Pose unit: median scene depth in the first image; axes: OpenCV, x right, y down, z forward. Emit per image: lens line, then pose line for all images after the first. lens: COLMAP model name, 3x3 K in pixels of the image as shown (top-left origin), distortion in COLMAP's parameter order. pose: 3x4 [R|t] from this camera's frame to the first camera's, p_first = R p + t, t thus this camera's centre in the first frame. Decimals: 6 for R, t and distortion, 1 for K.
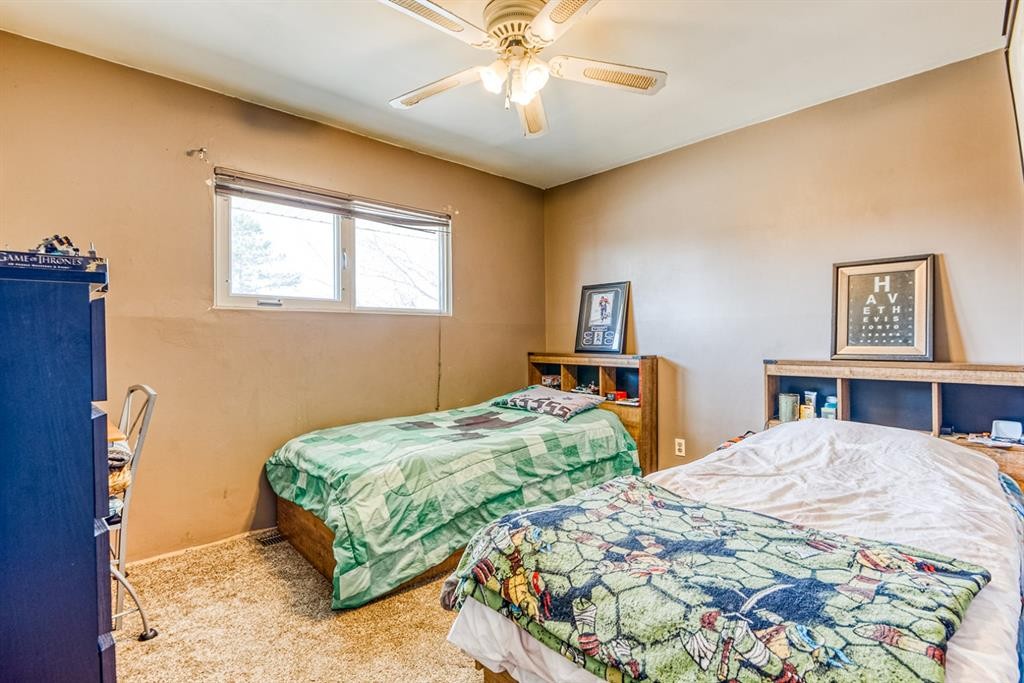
lens RADIAL K [[463.0, 0, 518.8], [0, 463.0, 339.2], [0, 0, 1]] dist [0.035034, -0.027647]
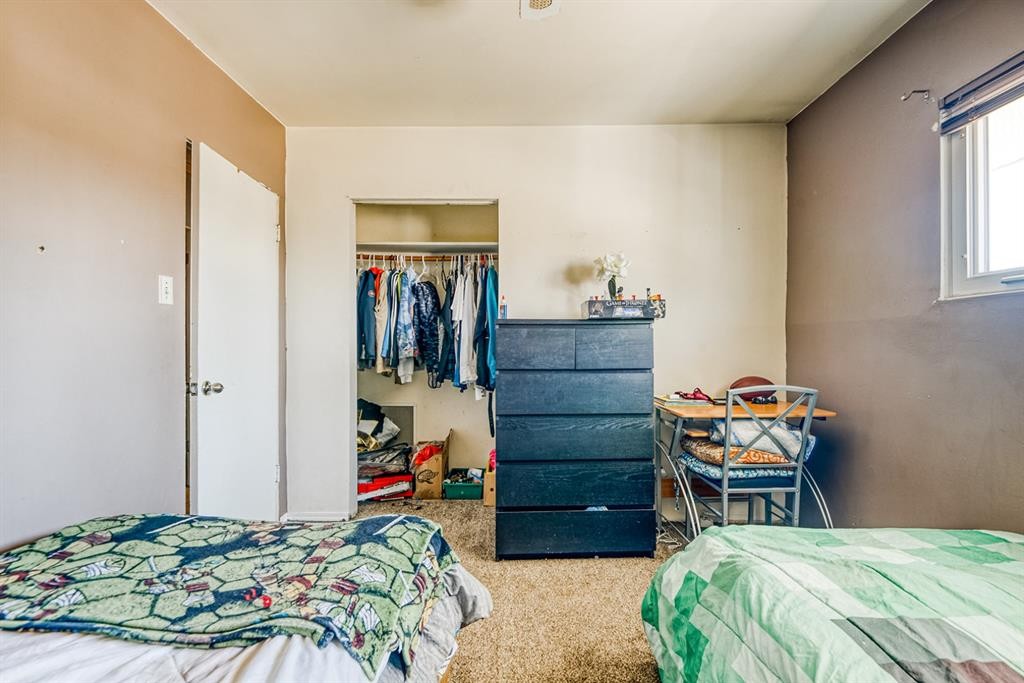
lens RADIAL K [[463.0, 0, 518.8], [0, 463.0, 339.2], [0, 0, 1]] dist [0.035034, -0.027647]
pose [[-0.697023, 0.003780, -0.717039, 0.573931], [0.006460, 0.999979, -0.001008, -0.018888], [0.717020, -0.005335, -0.697032, 1.939029]]
